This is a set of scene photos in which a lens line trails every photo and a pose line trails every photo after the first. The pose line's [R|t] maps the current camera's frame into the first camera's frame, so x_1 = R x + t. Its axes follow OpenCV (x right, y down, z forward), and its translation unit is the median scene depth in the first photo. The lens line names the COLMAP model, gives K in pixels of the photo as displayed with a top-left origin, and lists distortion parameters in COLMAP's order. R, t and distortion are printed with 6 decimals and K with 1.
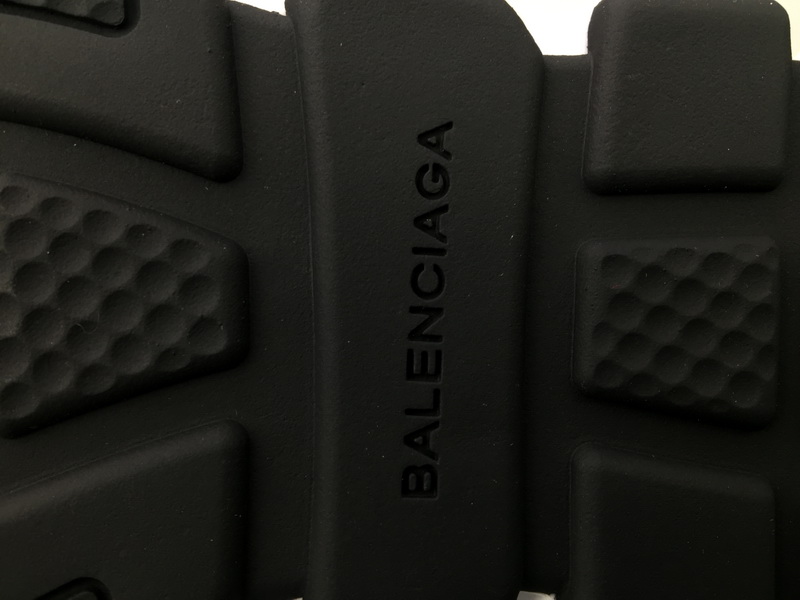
lens RADIAL K [[692.1, 0, 395.9], [0, 692.1, 303.0], [0, 0, 1]] dist [0.078355, -0.133513]
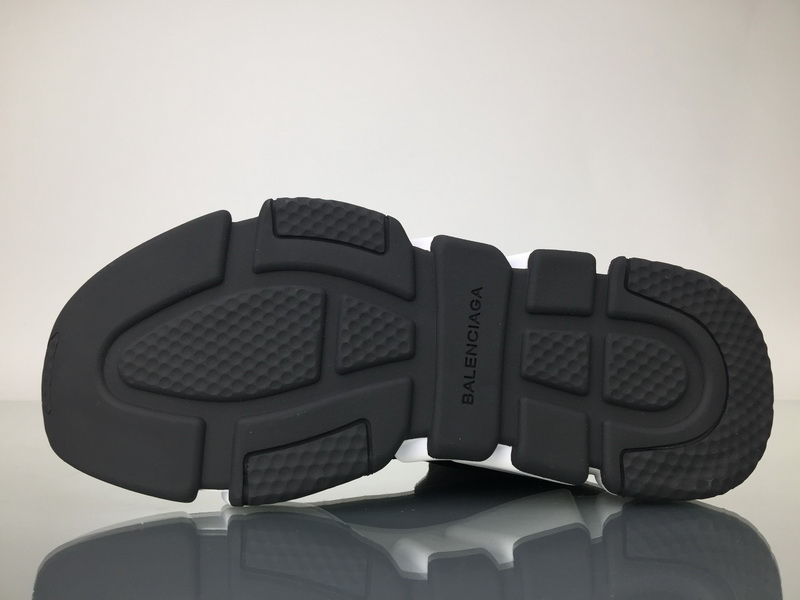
lens RADIAL K [[692.1, 0, 399.8], [0, 692.1, 297.9], [0, 0, 1]] dist [0.078355, -0.133513]
pose [[0.997986, 0.062568, -0.010433, -0.261074], [-0.063303, 0.971949, -0.226512, 0.529066], [-0.004032, 0.226717, 0.973952, -2.075633]]
